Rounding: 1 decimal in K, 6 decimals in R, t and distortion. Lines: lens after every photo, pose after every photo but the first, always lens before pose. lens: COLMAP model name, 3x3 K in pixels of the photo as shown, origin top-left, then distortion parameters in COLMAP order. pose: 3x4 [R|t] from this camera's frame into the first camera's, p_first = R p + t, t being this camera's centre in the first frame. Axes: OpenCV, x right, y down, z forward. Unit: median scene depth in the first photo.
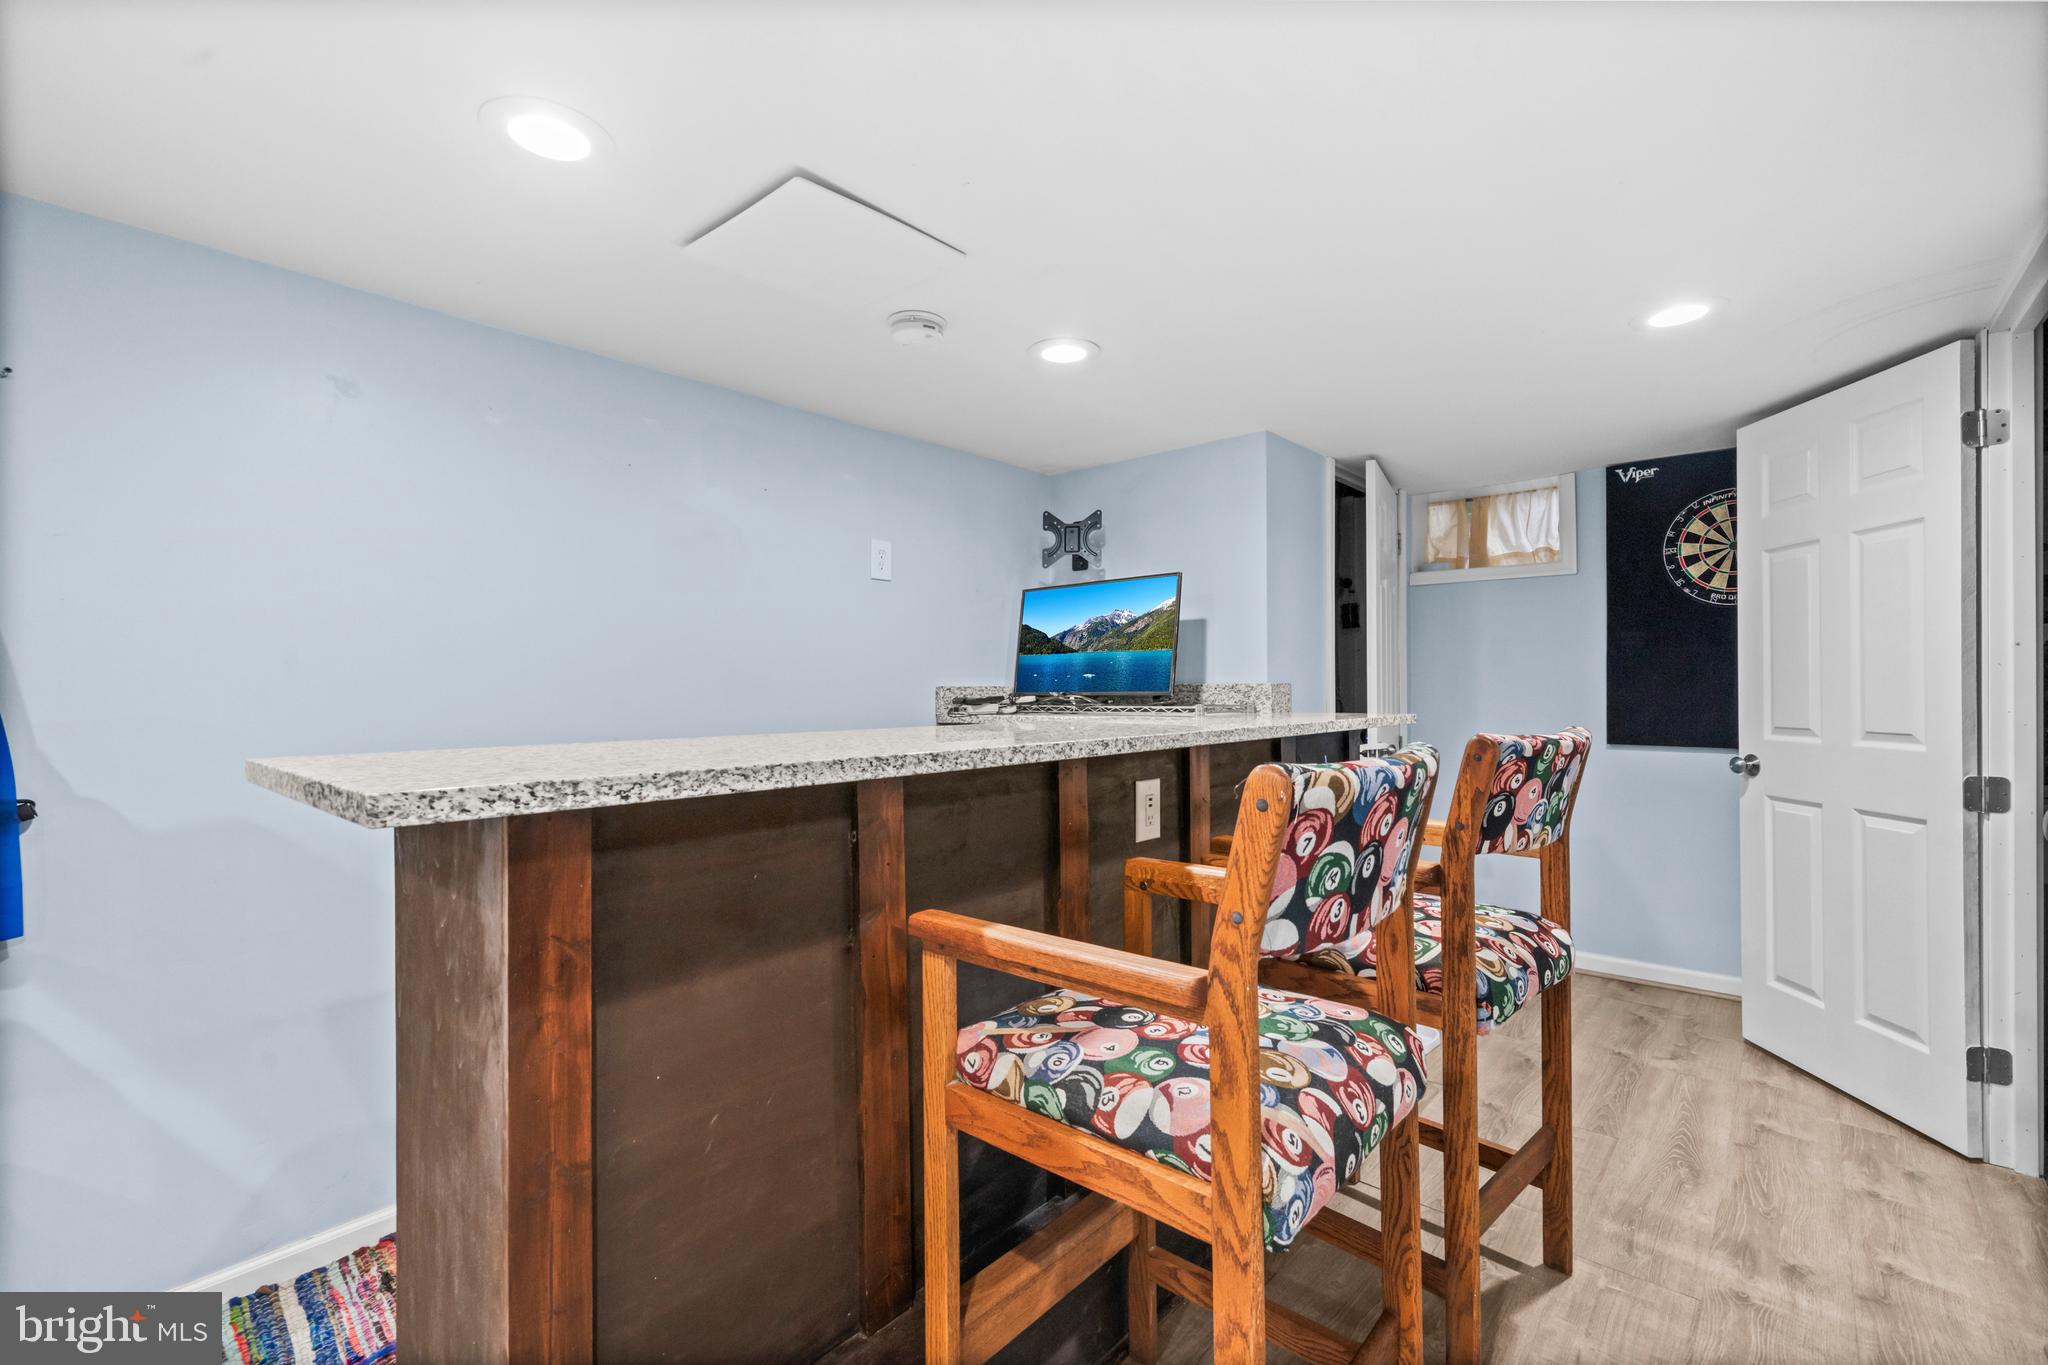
lens RADIAL K [[874.6, 0, 1018.0], [0, 874.6, 661.8], [0, 0, 1]] dist [0.009957, -0.000390]
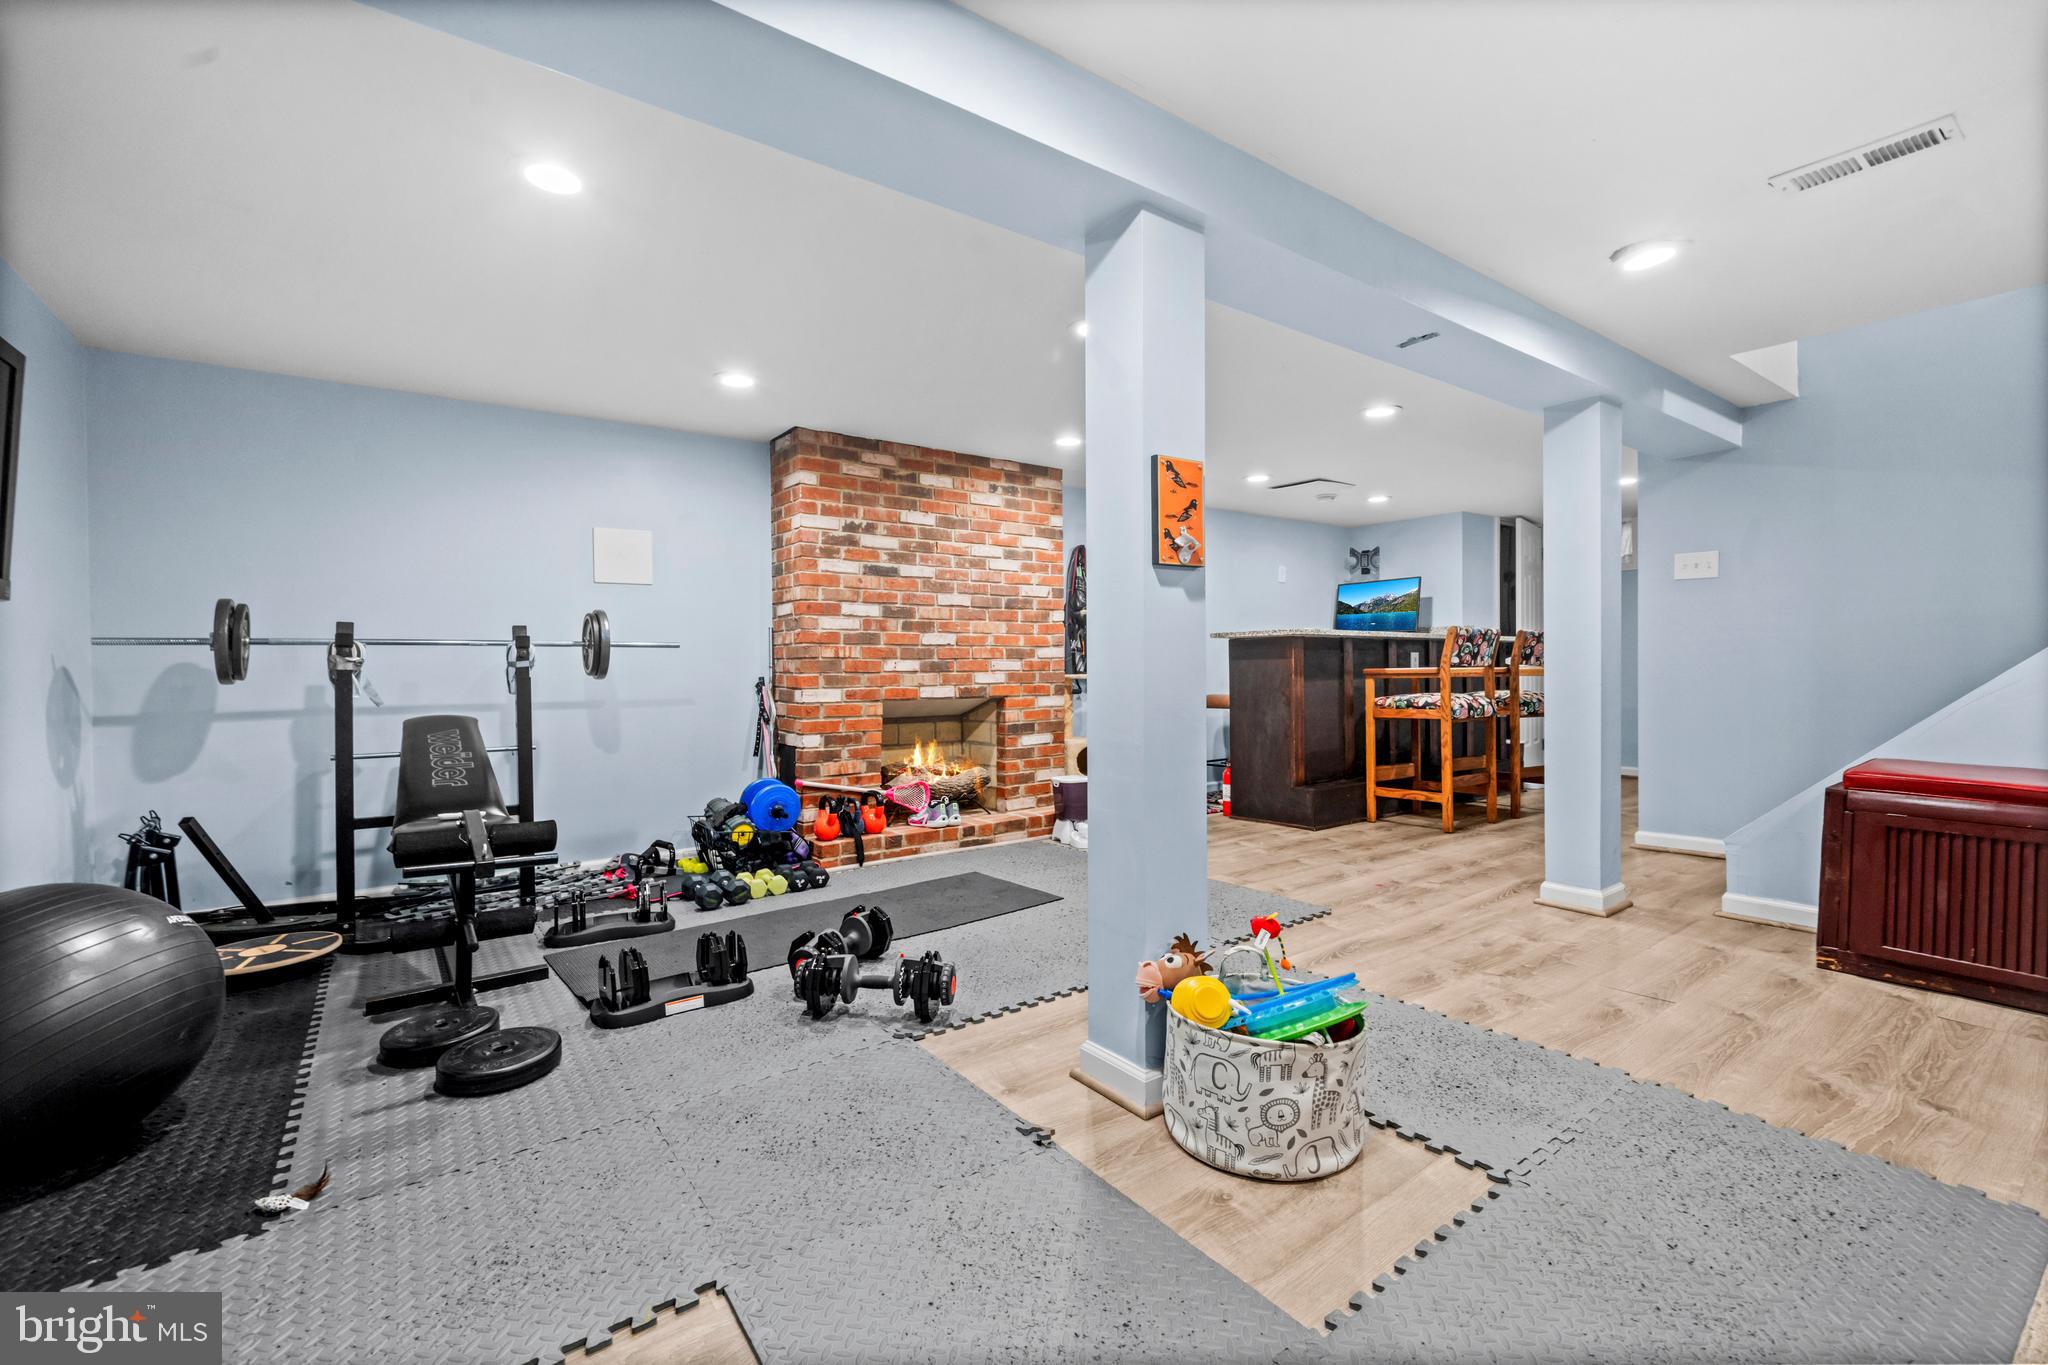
lens RADIAL K [[874.6, 0, 1018.0], [0, 874.6, 661.8], [0, 0, 1]] dist [0.009957, -0.000390]
pose [[0.977401, 0.000240, -0.211392, -0.325903], [0.005018, 0.999691, 0.024337, 0.052814], [0.211332, -0.024847, 0.977098, -1.327571]]
